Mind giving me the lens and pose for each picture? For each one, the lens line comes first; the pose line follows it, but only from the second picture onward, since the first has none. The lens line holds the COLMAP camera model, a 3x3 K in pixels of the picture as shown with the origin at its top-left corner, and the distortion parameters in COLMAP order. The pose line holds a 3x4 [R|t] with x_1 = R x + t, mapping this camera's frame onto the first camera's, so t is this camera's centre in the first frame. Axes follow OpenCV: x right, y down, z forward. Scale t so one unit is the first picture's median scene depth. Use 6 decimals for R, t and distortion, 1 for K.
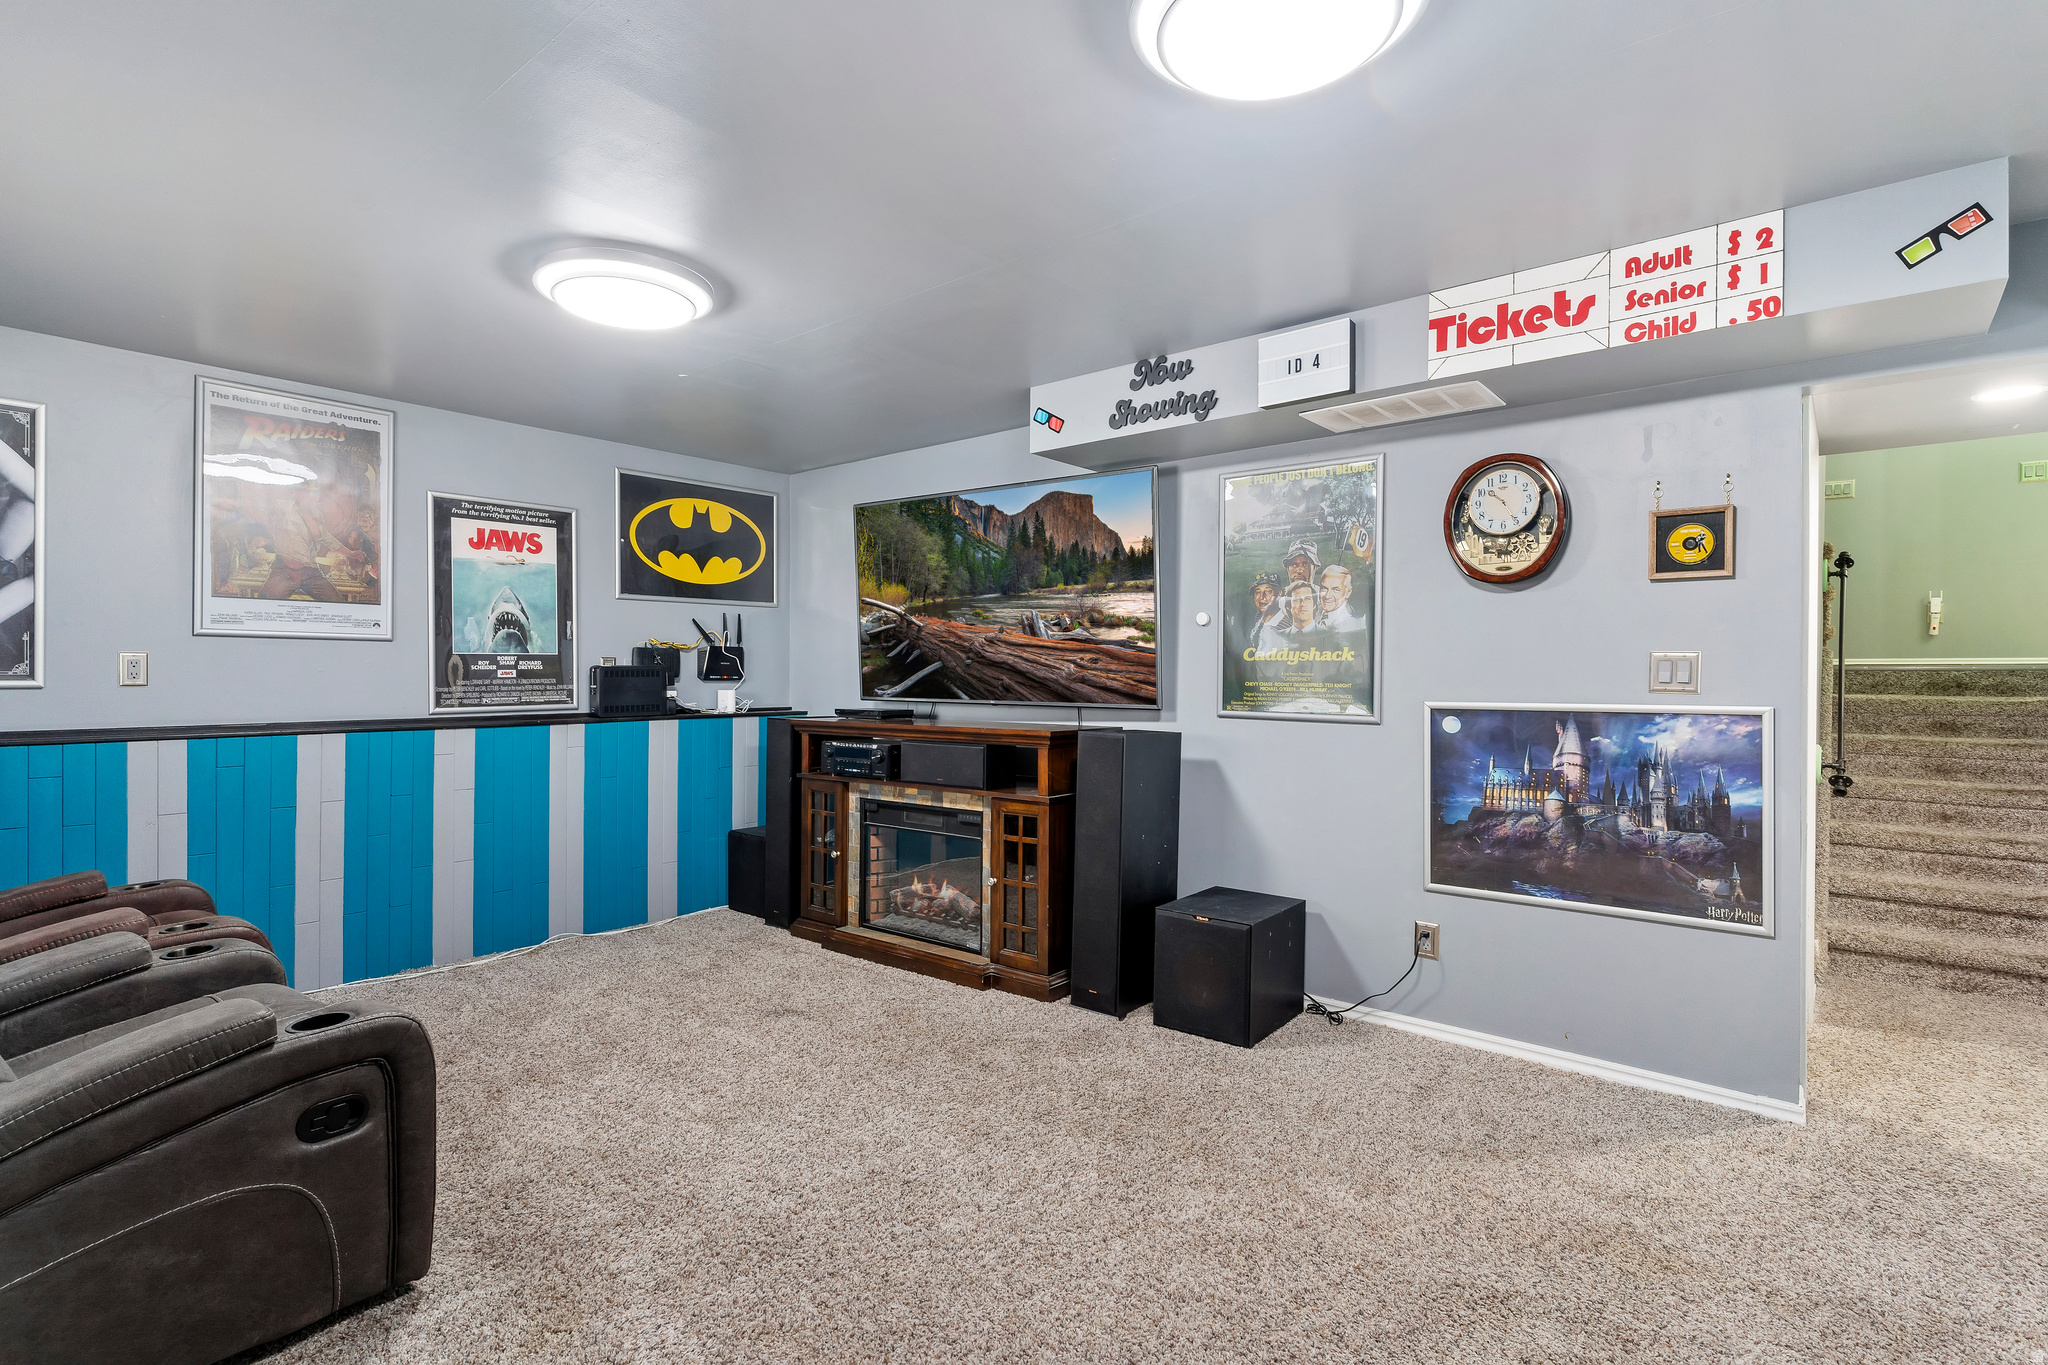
lens RADIAL K [[995.9, 0, 1014.1], [0, 995.9, 673.1], [0, 0, 1]] dist [-0.000054, 0.000323]
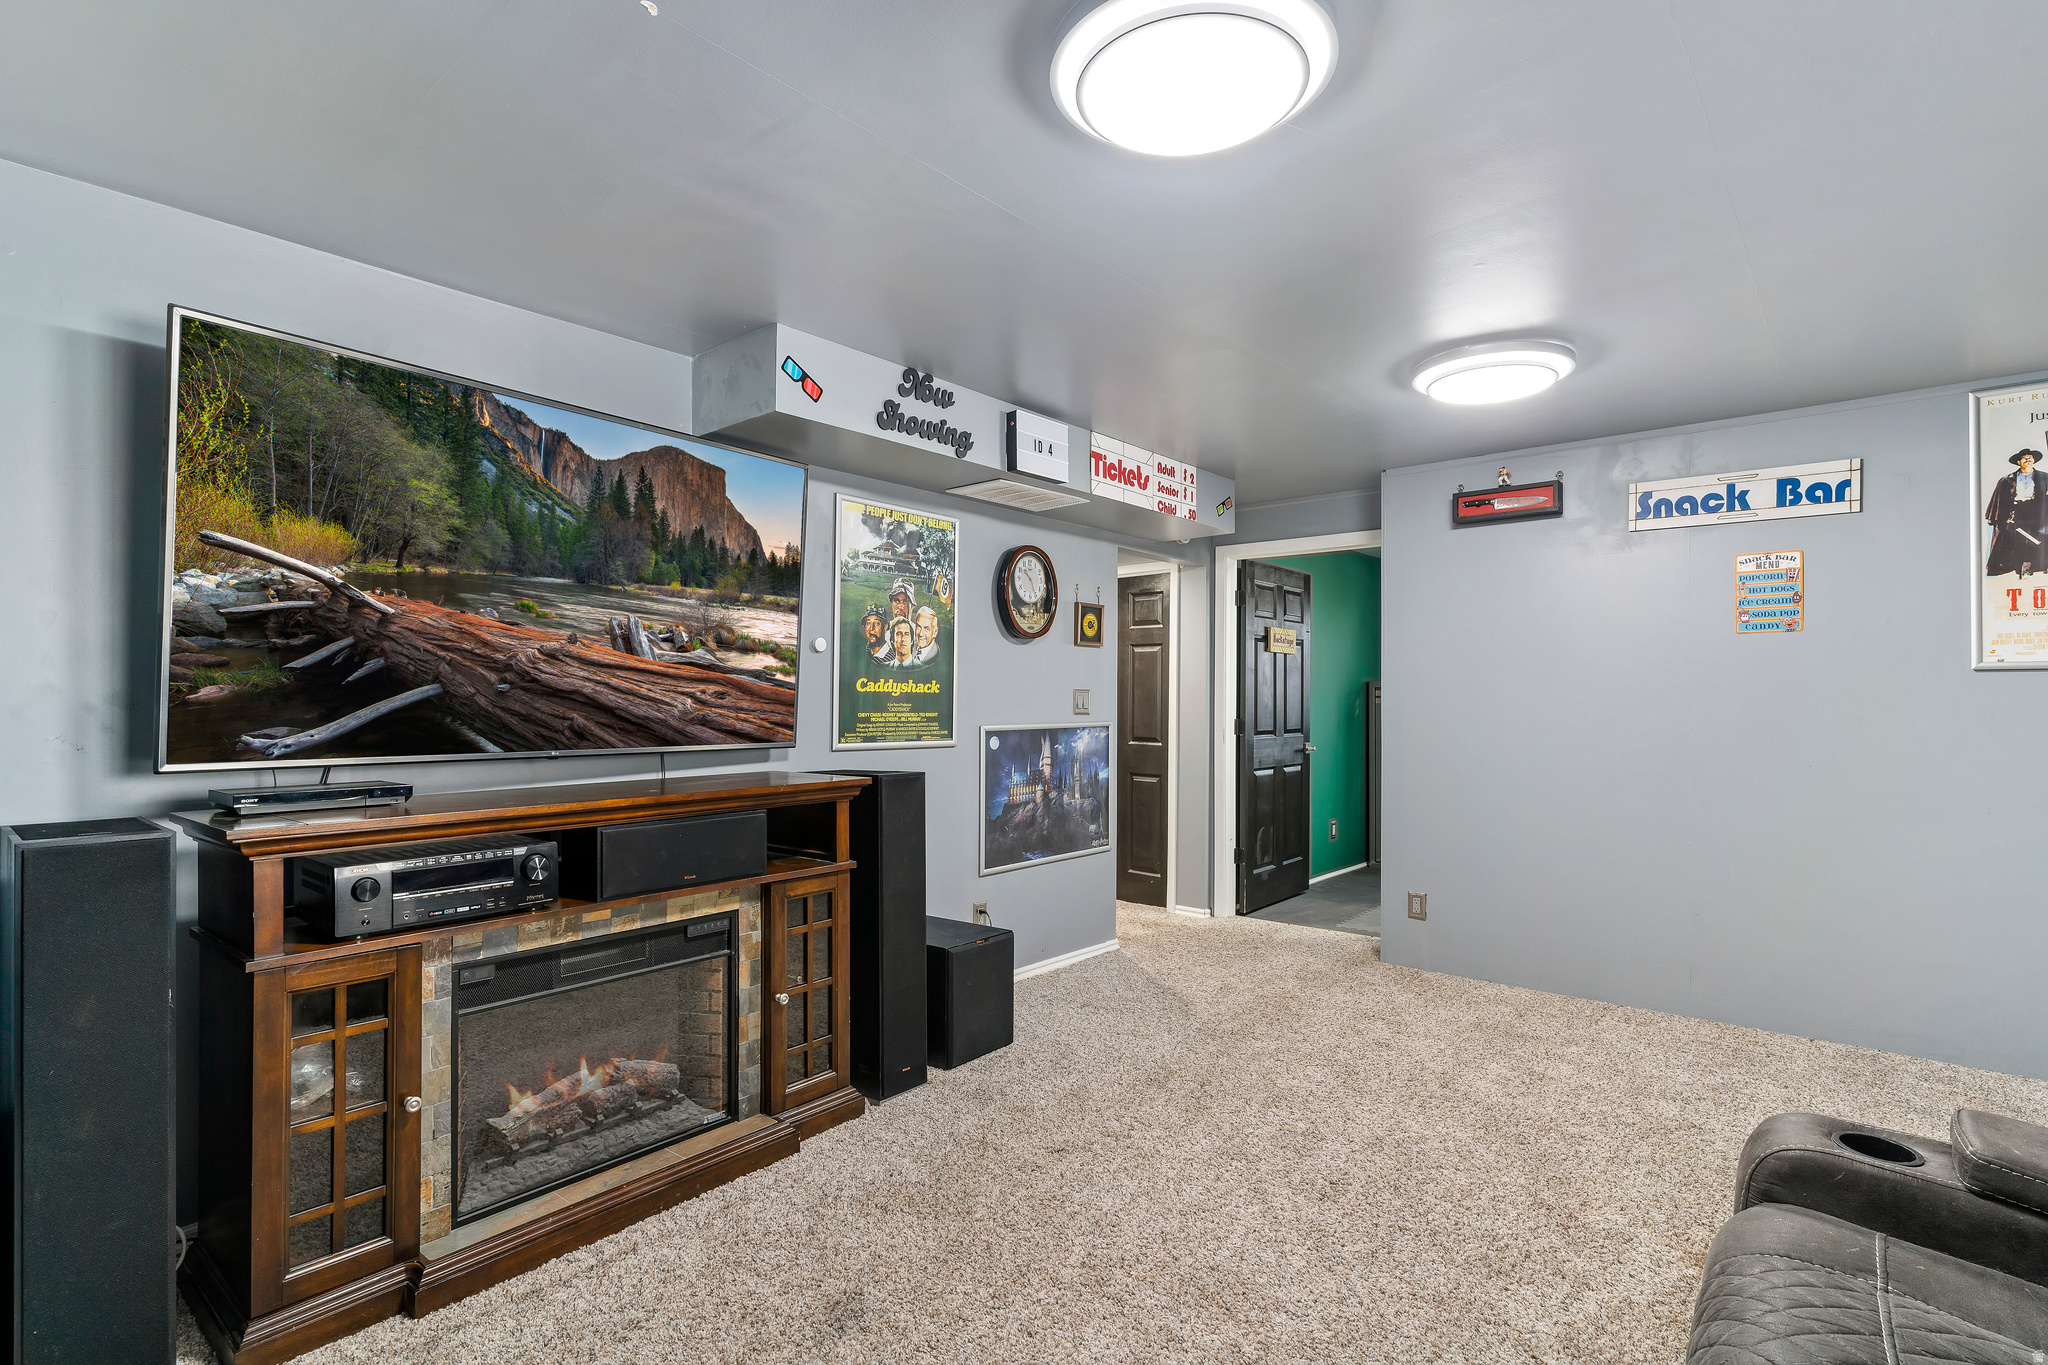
lens RADIAL K [[986.1, 0, 1027.5], [0, 986.1, 689.8], [0, 0, 1]] dist [0.002342, 0.000402]
pose [[0.006025, 0.005275, 0.999968, -0.701282], [-0.004235, 0.999977, -0.005249, -0.009020], [-0.999973, -0.004203, 0.006047, 0.788679]]
